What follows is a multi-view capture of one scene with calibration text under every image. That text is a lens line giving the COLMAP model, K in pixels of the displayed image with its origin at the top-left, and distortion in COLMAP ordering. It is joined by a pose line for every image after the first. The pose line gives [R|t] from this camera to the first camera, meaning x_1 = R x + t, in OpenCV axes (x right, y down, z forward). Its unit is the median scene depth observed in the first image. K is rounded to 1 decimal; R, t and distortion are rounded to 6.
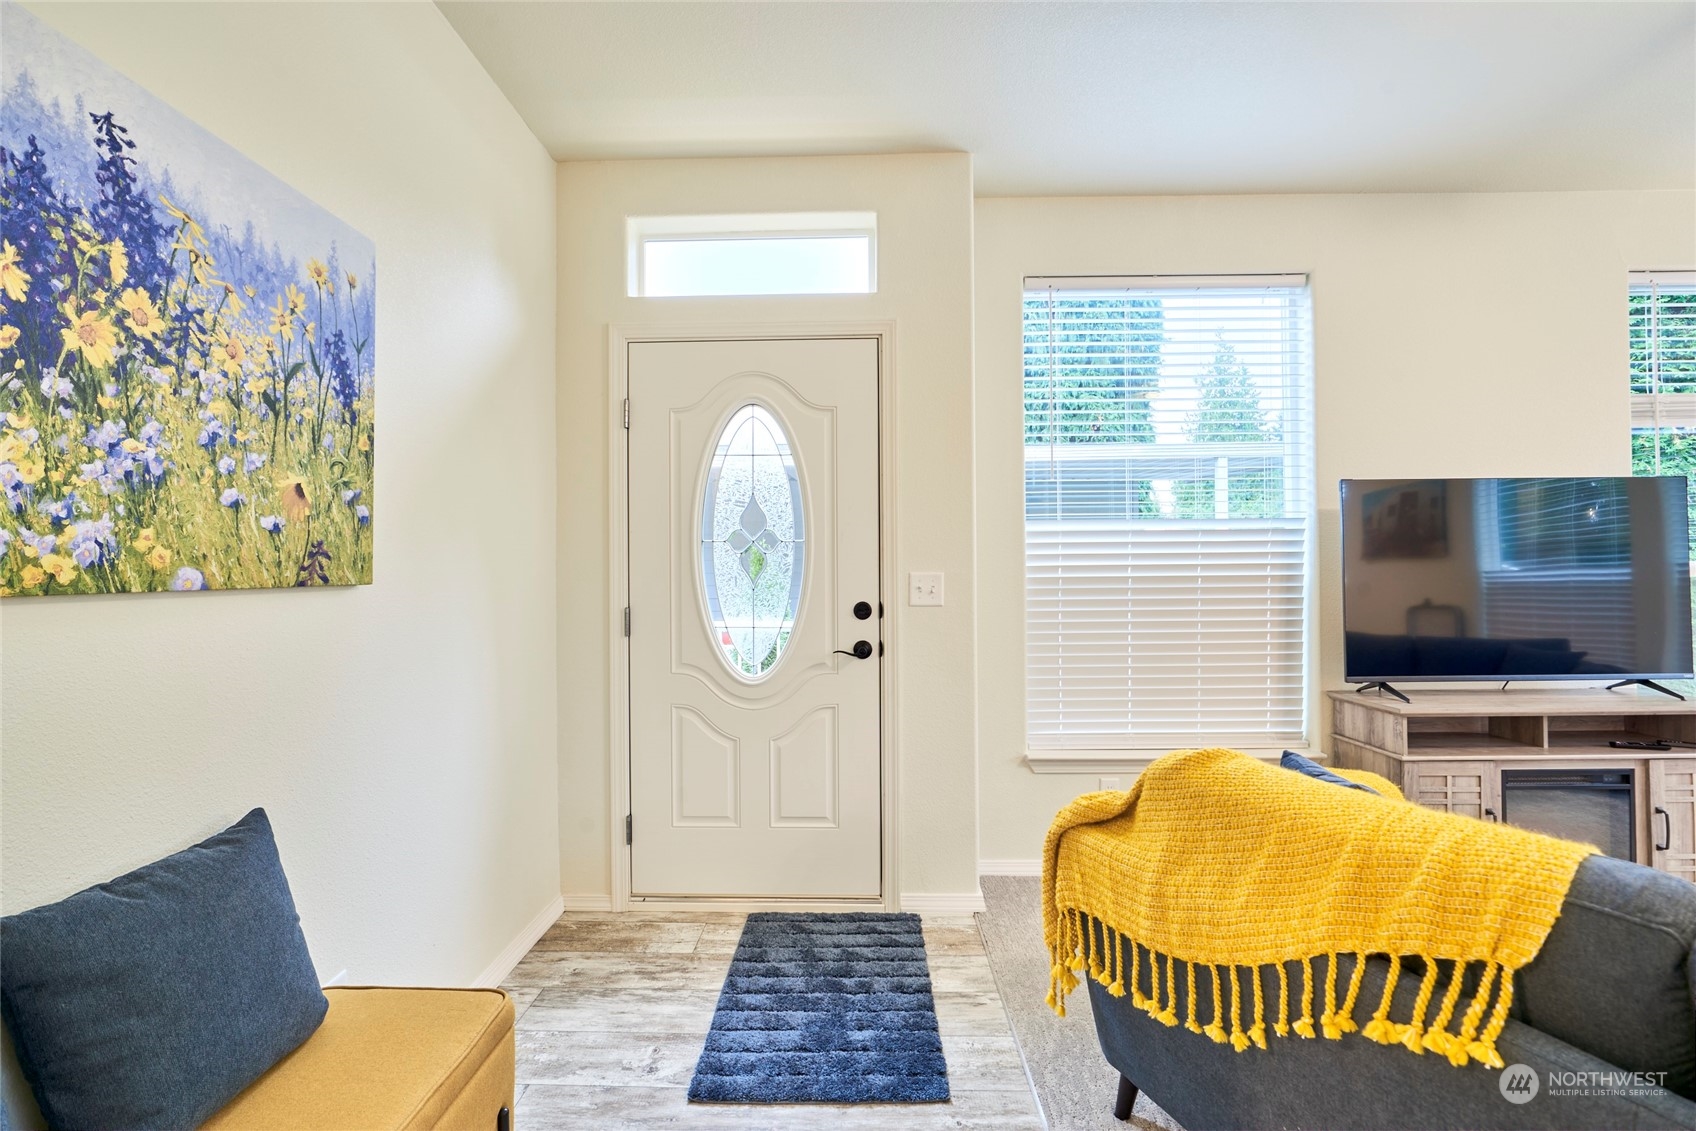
lens RADIAL K [[730.9, 0, 851.0], [0, 730.9, 561.8], [0, 0, 1]] dist [0.001383, 0.000155]
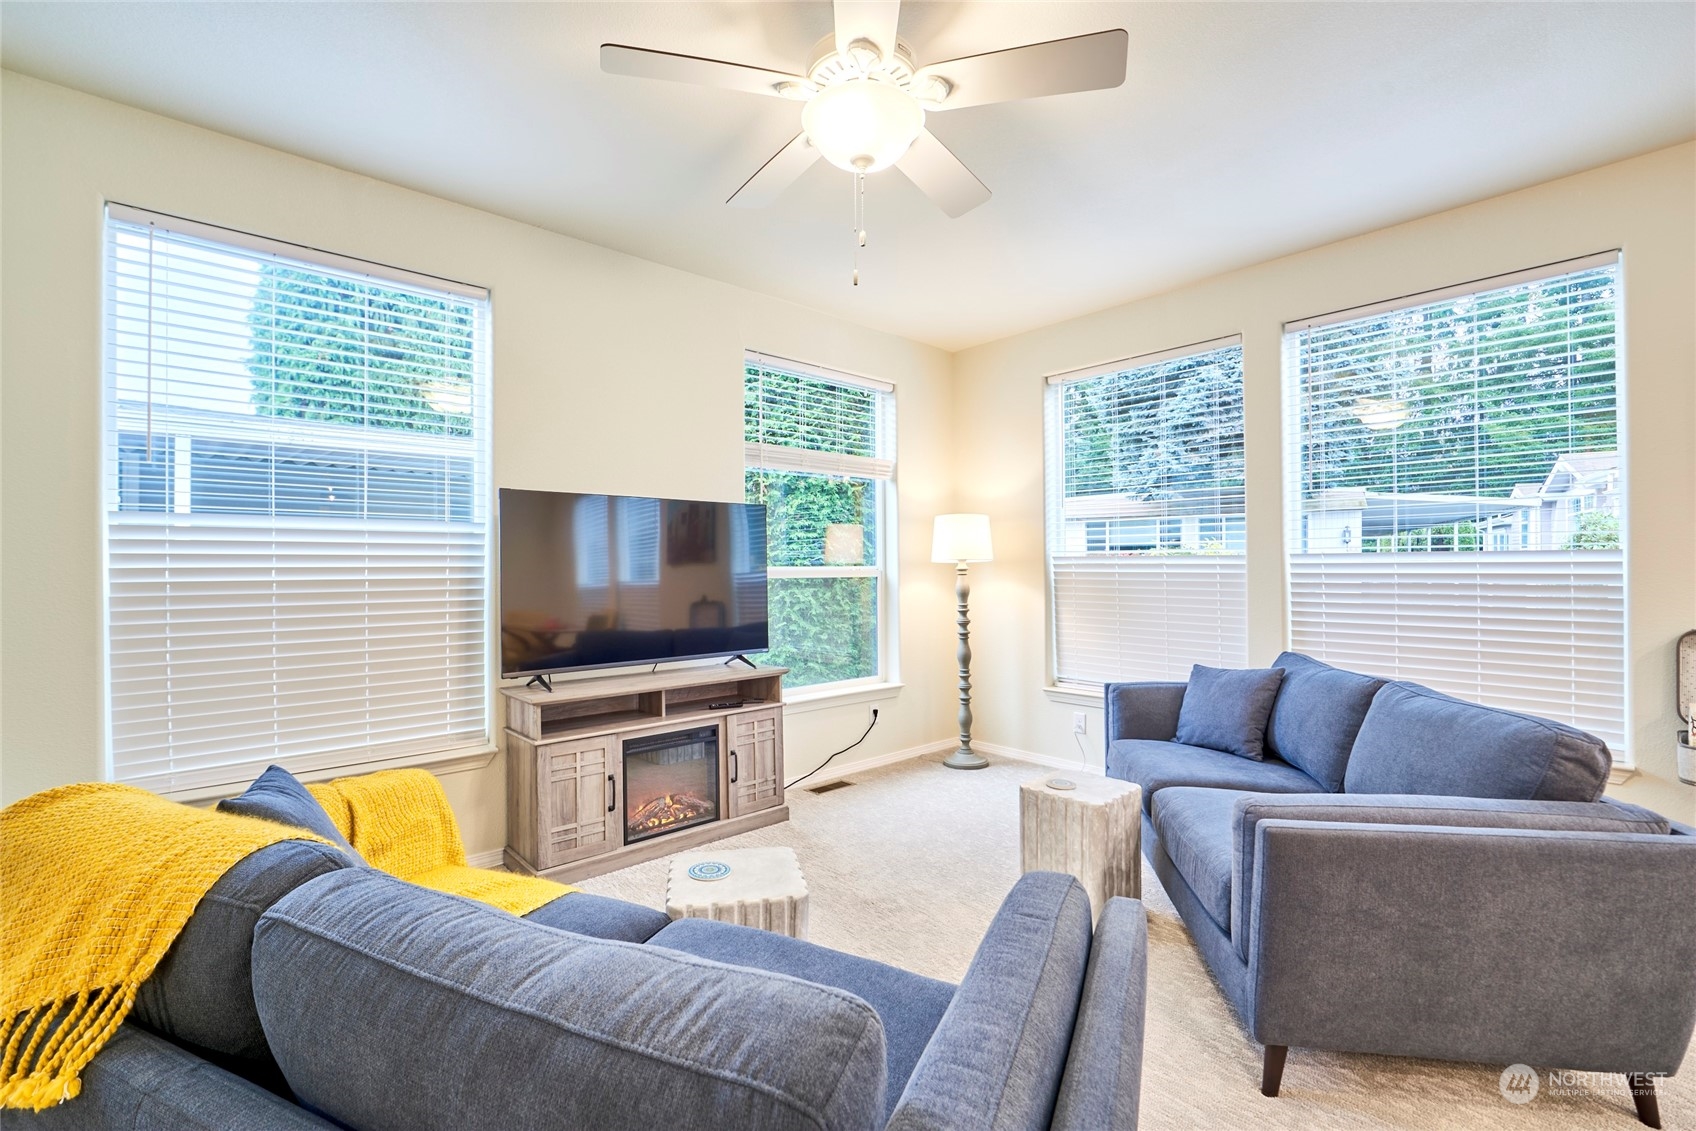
lens RADIAL K [[730.9, 0, 851.0], [0, 730.9, 561.8], [0, 0, 1]] dist [0.001383, 0.000155]
pose [[0.748461, 0.009142, 0.663116, 0.631851], [-0.007198, 0.999958, -0.005662, -0.005389], [-0.663140, -0.000535, 0.748496, -0.240586]]
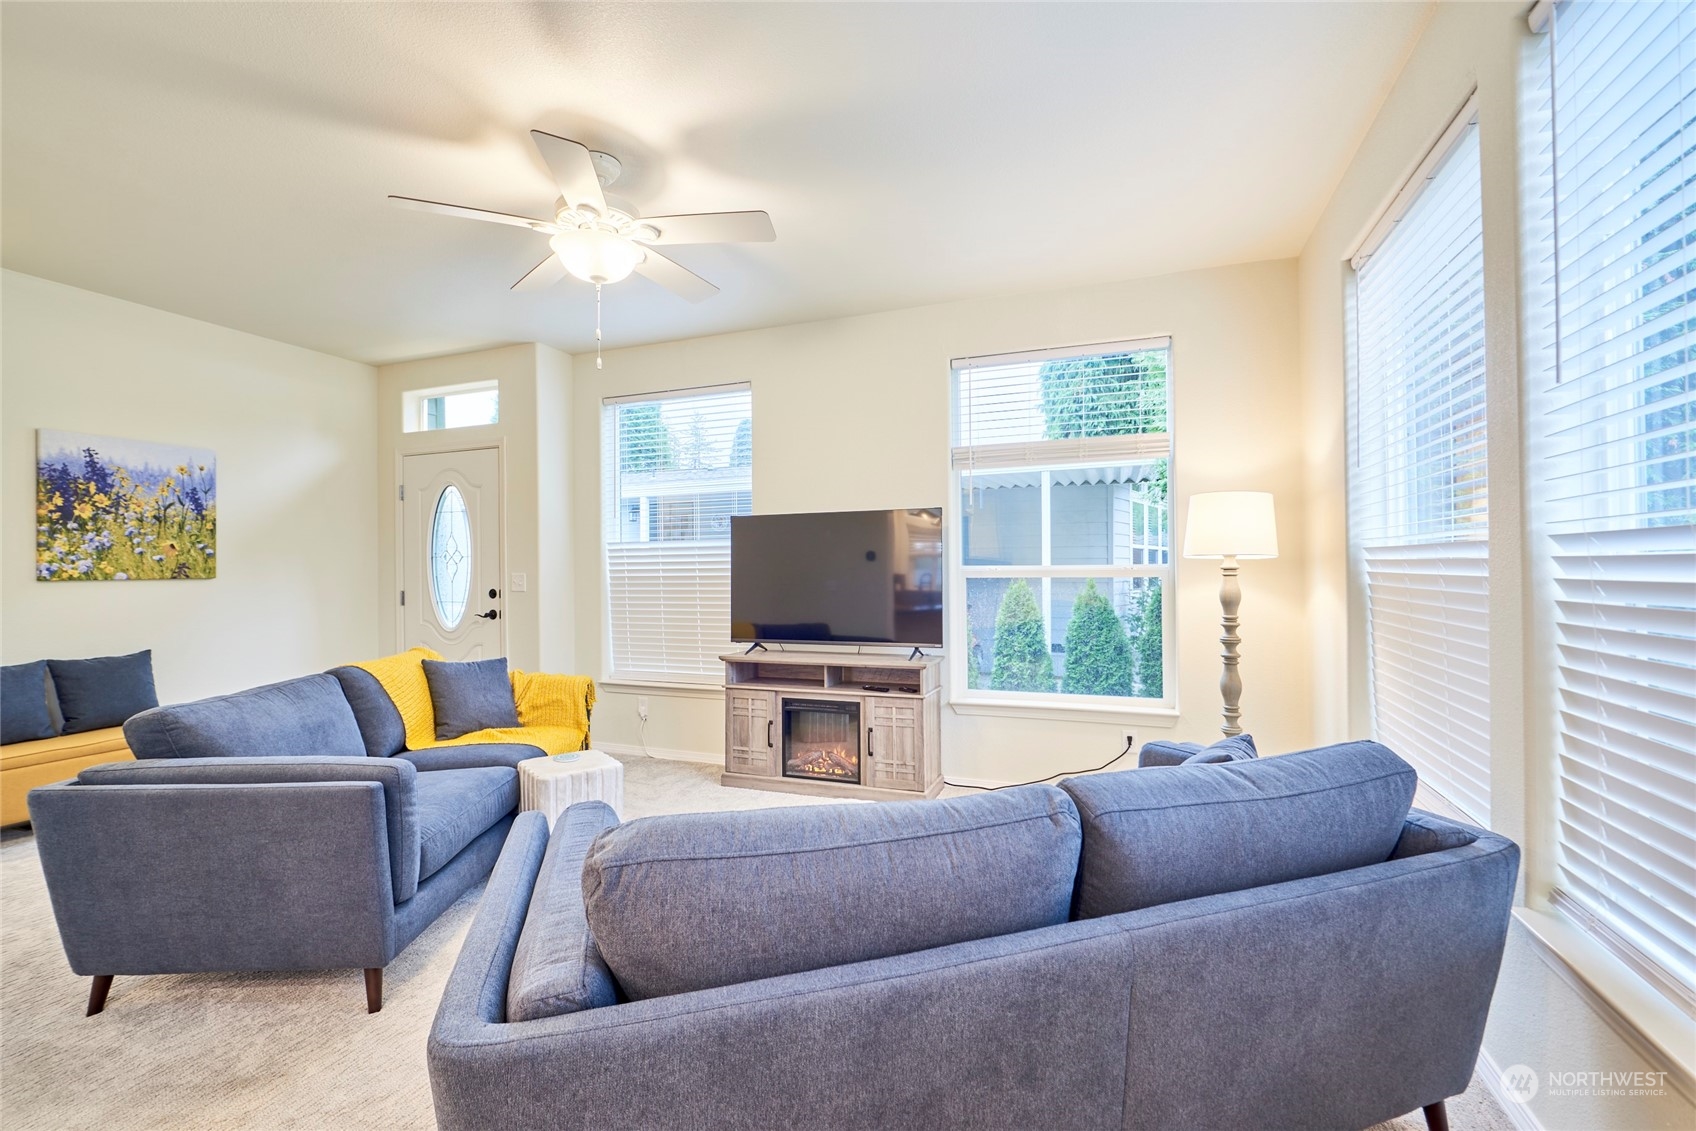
lens RADIAL K [[722.4, 0, 823.6], [0, 722.4, 563.2], [0, 0, 1]] dist [0.001056, 0.000246]
pose [[0.933074, -0.003614, -0.359667, 2.613155], [0.005714, 0.999972, 0.004776, -0.026376], [0.359640, -0.006511, 0.933068, -0.739198]]
